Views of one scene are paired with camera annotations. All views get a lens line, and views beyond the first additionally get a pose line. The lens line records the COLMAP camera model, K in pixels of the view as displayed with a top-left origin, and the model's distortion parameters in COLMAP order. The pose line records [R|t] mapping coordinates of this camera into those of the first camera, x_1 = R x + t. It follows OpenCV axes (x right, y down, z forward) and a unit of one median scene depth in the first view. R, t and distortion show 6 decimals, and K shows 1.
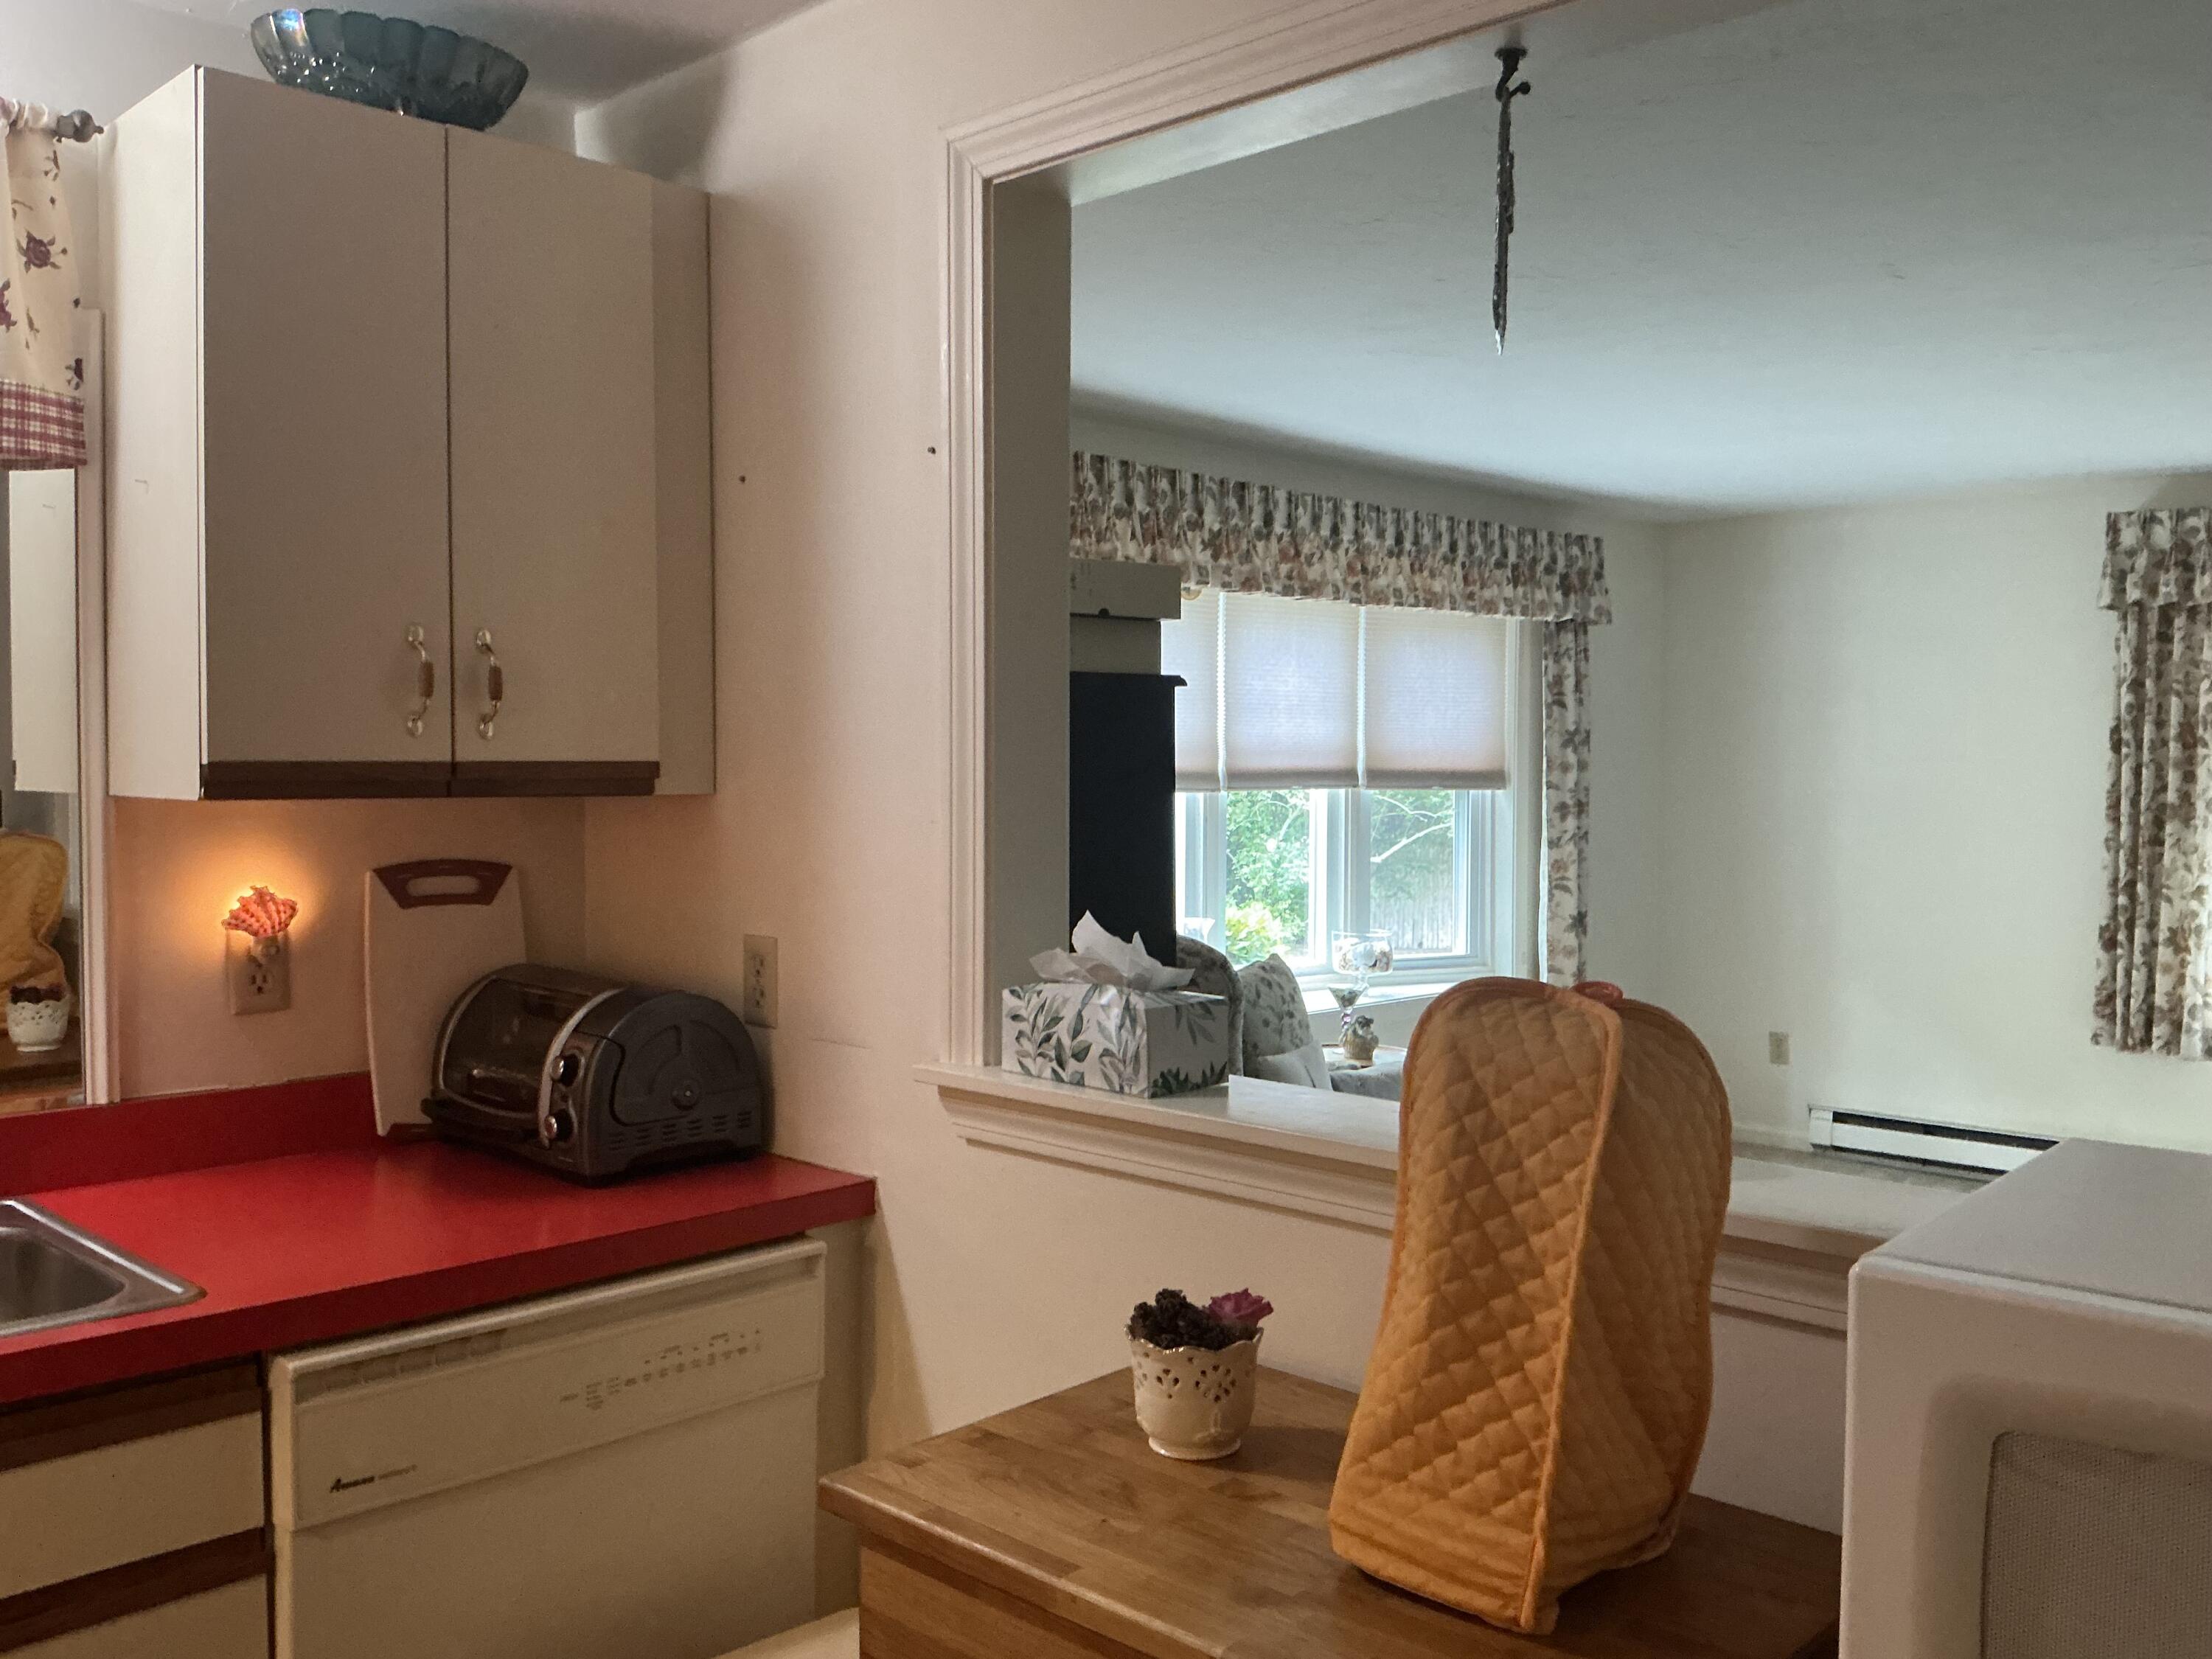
lens RADIAL K [[1837.3, 0, 1106.0], [0, 1837.3, 829.5], [0, 0, 1]] dist [0.159452, -0.328674]
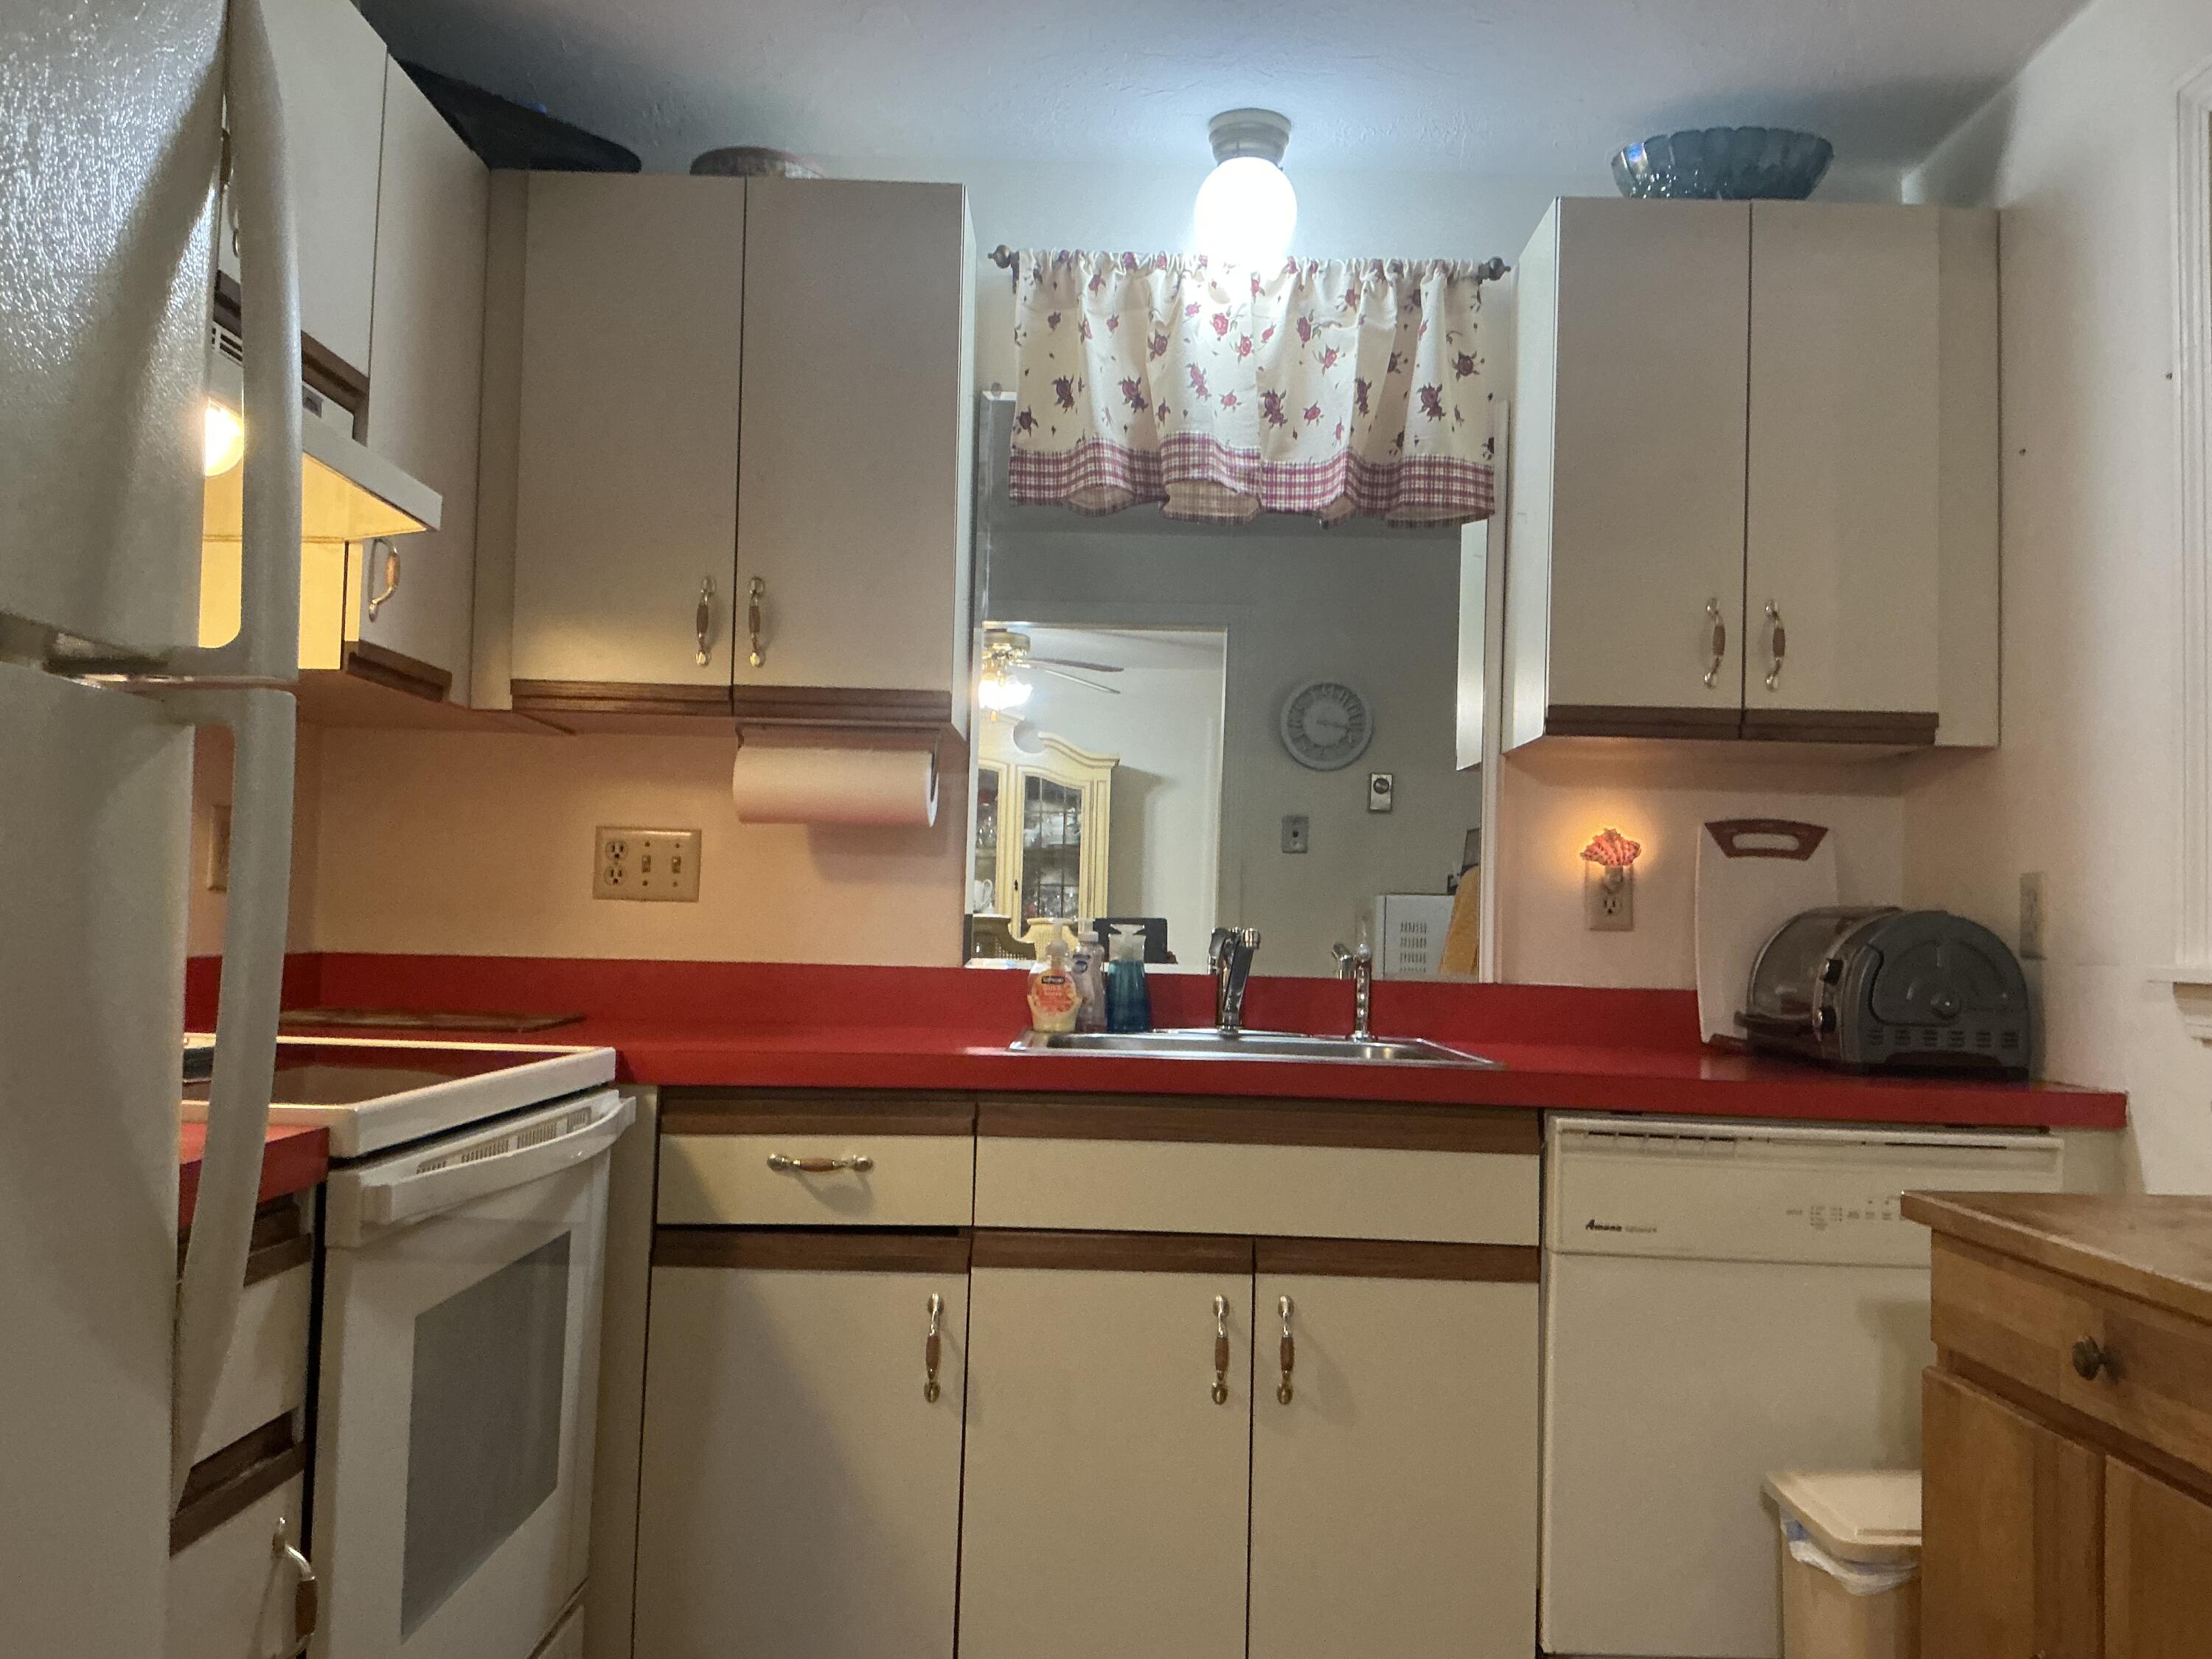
lens RADIAL K [[1837.3, 0, 1106.0], [0, 1837.3, 829.5], [0, 0, 1]] dist [0.159452, -0.328674]
pose [[0.695950, -0.020643, -0.717793, 0.227066], [-0.054267, 0.995216, -0.081237, 0.159874], [0.716036, 0.095489, 0.691501, -0.126716]]
